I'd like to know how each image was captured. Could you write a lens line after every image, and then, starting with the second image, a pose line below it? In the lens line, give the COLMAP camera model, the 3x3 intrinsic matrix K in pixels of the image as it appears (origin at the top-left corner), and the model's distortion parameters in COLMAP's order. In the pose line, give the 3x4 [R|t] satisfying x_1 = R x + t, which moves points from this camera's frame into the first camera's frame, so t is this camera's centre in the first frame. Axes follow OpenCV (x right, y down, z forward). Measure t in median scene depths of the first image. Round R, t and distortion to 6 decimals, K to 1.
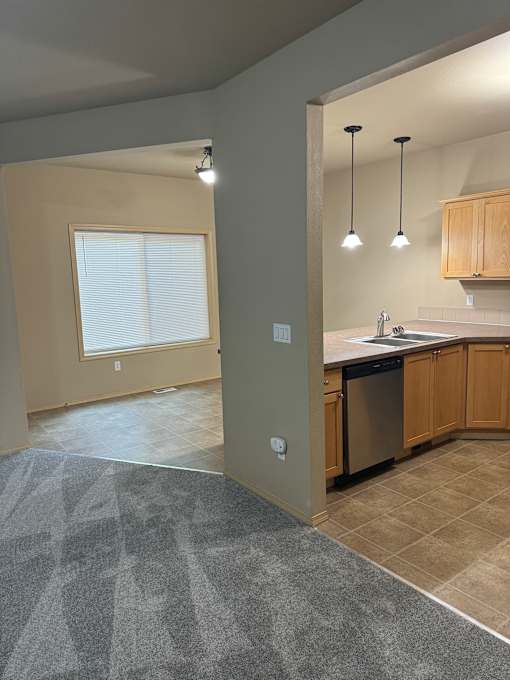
lens RADIAL K [[483.4, 0, 255.0], [0, 483.4, 340.0], [0, 0, 1]] dist [0.096582, -0.113349]
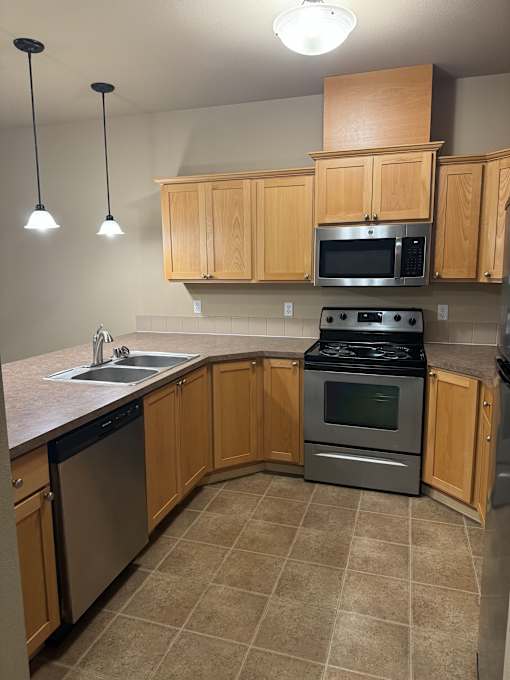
lens RADIAL K [[483.4, 0, 255.0], [0, 483.4, 340.0], [0, 0, 1]] dist [0.096582, -0.113349]
pose [[0.815647, -0.066783, 0.574682, 0.047626], [0.068353, 0.997482, 0.018903, -0.040186], [-0.574498, 0.023864, 0.818158, 0.322136]]
